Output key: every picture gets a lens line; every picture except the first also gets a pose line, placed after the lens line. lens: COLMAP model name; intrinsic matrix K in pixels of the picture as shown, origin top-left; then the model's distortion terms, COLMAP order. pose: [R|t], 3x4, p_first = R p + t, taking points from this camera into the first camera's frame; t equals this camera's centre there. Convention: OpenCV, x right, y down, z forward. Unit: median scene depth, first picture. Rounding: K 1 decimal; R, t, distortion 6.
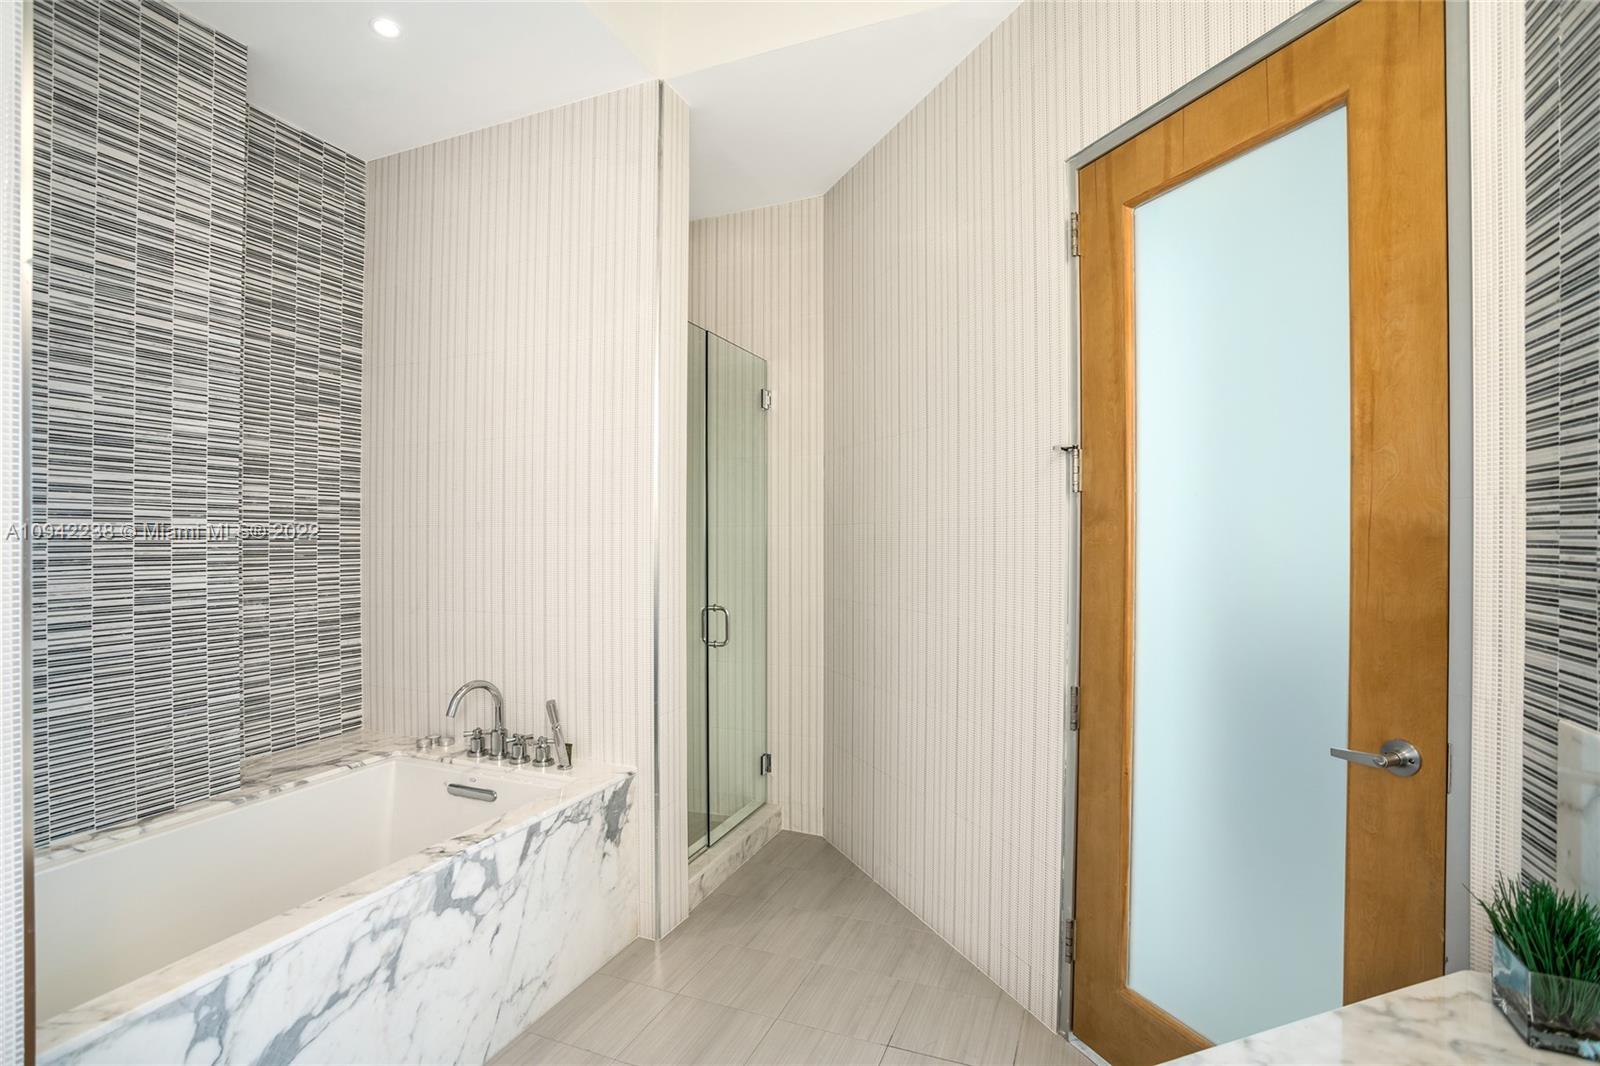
lens RADIAL K [[763.6, 0, 797.0], [0, 763.6, 537.4], [0, 0, 1]] dist [0.001564, 0.000546]
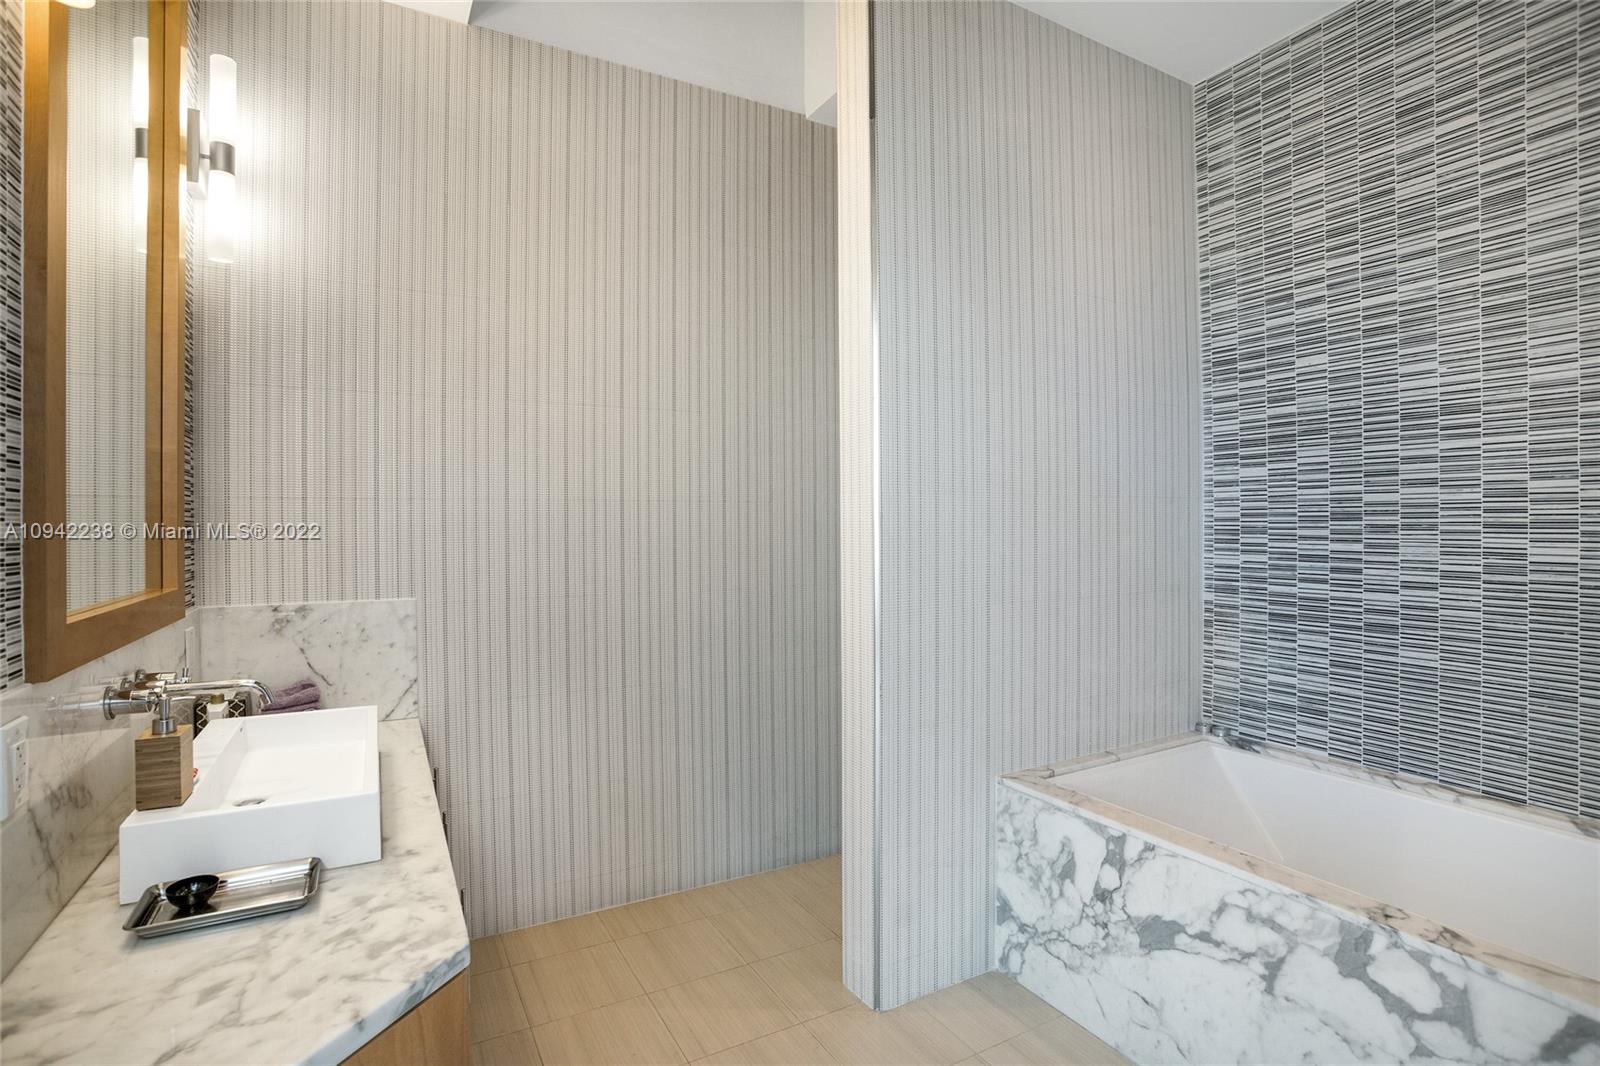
lens RADIAL K [[798.9, 0, 797.2], [0, 798.9, 517.6], [0, 0, 1]] dist [-0.000078, 0.000700]
pose [[-0.610712, 0.002235, -0.791850, 0.494371], [0.008896, 0.999952, -0.004038, 0.014992], [0.791803, -0.009511, -0.610703, 0.980622]]
